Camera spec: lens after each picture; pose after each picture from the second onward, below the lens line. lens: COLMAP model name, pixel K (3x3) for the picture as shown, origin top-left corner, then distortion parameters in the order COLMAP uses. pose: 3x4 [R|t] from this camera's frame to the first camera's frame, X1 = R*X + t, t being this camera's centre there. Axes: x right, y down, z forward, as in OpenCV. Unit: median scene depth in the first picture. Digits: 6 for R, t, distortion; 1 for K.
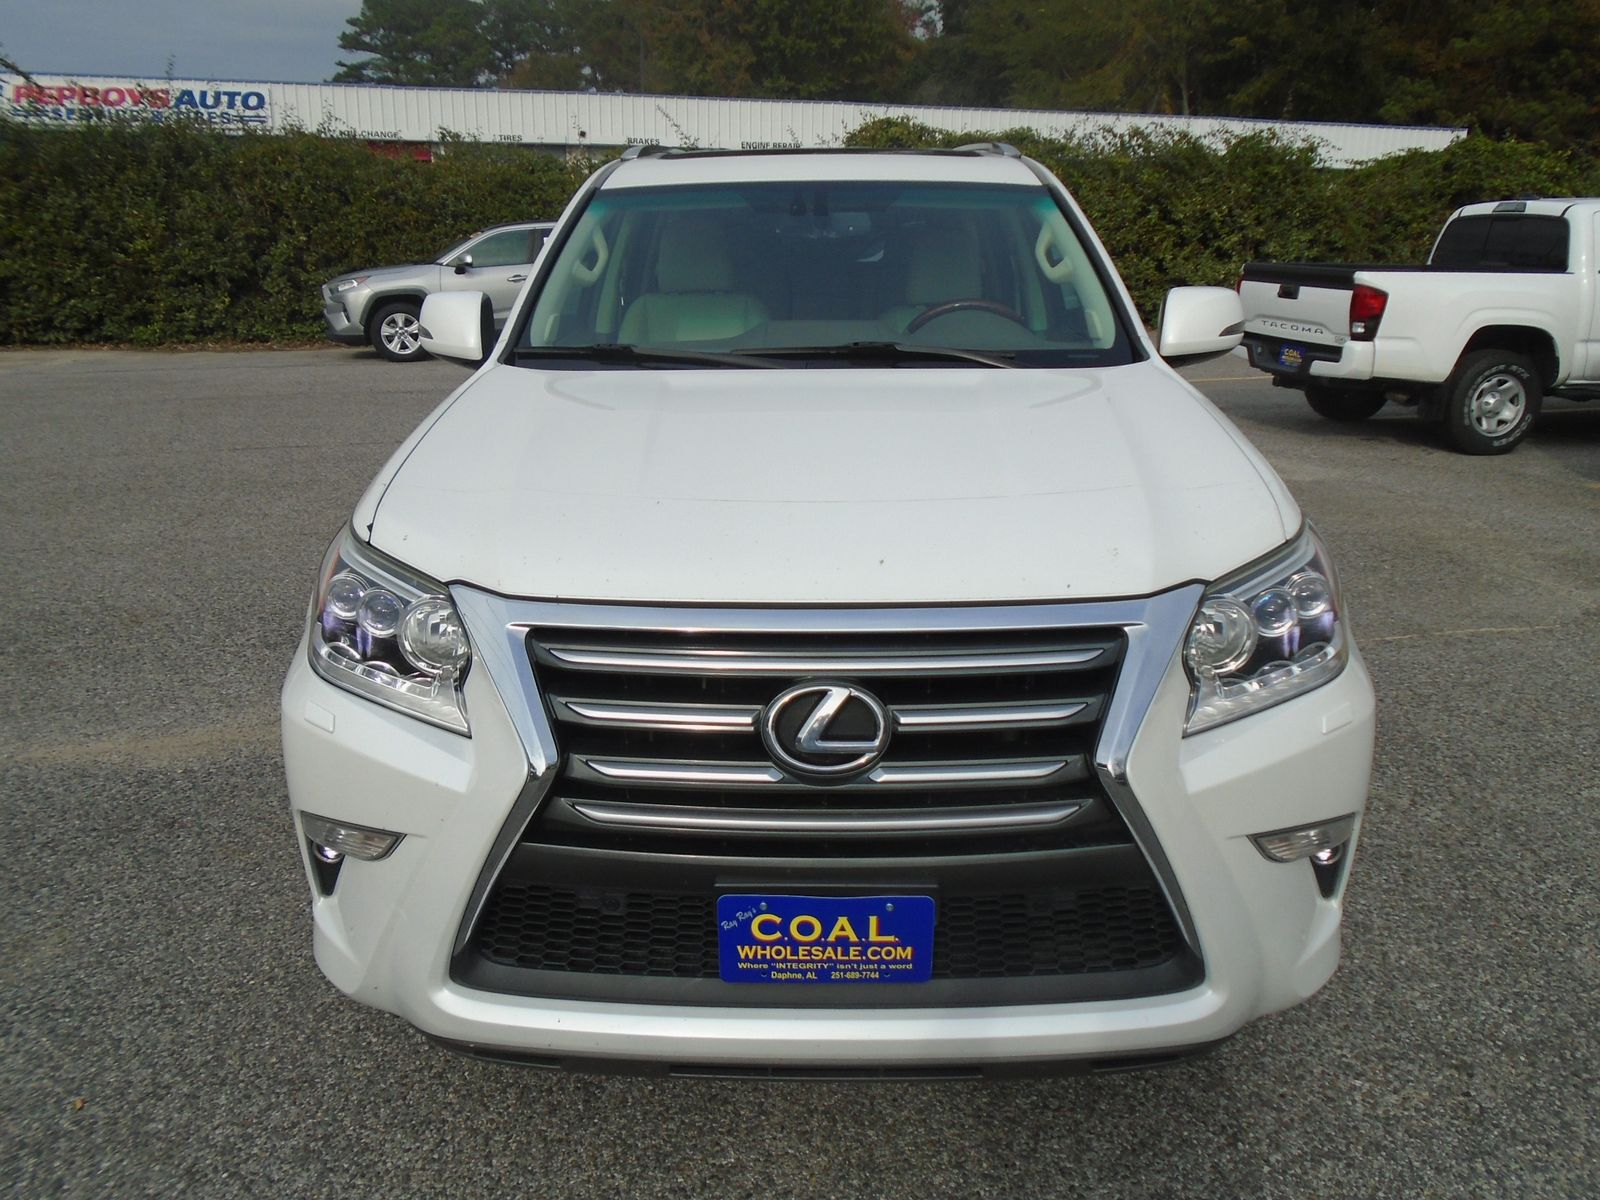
lens RADIAL K [[1248.8, 0, 798.9], [0, 1248.8, 592.1], [0, 0, 1]] dist [-0.006285, 0.005873]
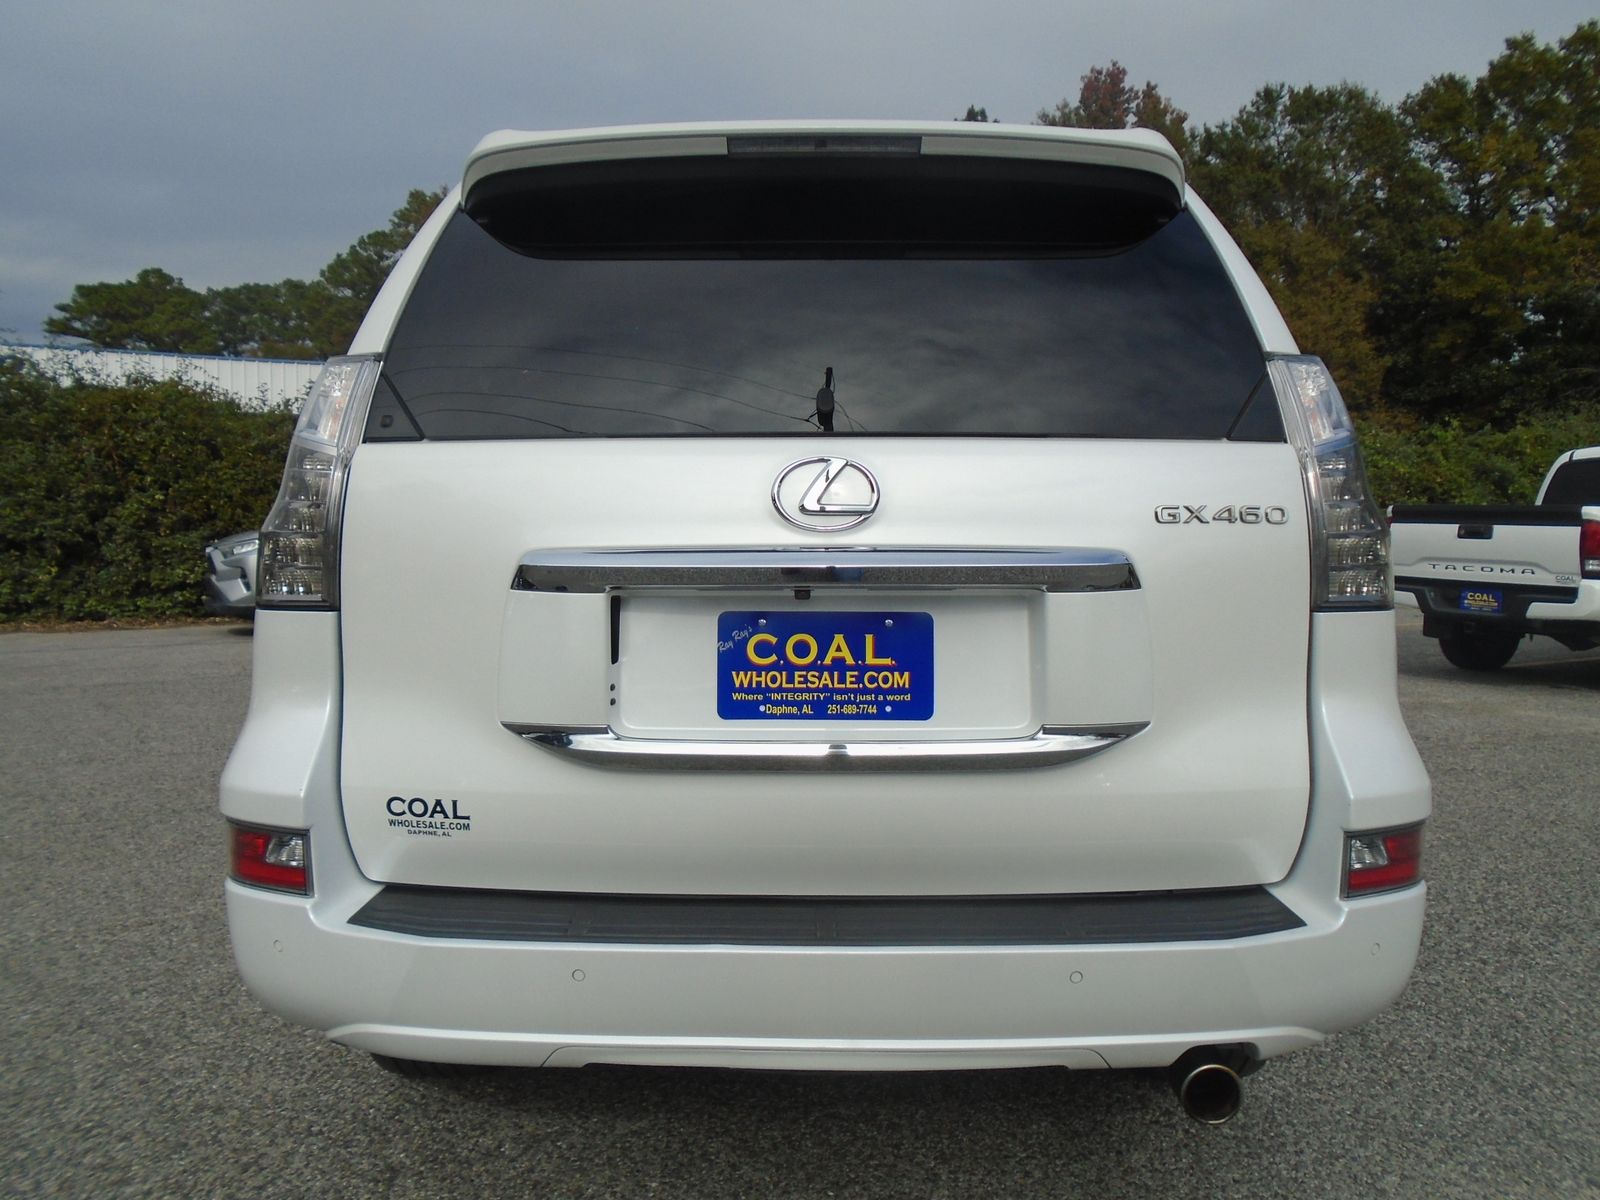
lens RADIAL K [[1248.8, 0, 798.9], [0, 1248.8, 592.1], [0, 0, 1]] dist [-0.006285, 0.005873]
pose [[0.975695, -0.013523, 0.218715, -0.163904], [0.061626, 0.974745, -0.214649, -0.016640], [-0.210288, 0.222910, 0.951887, 0.131355]]
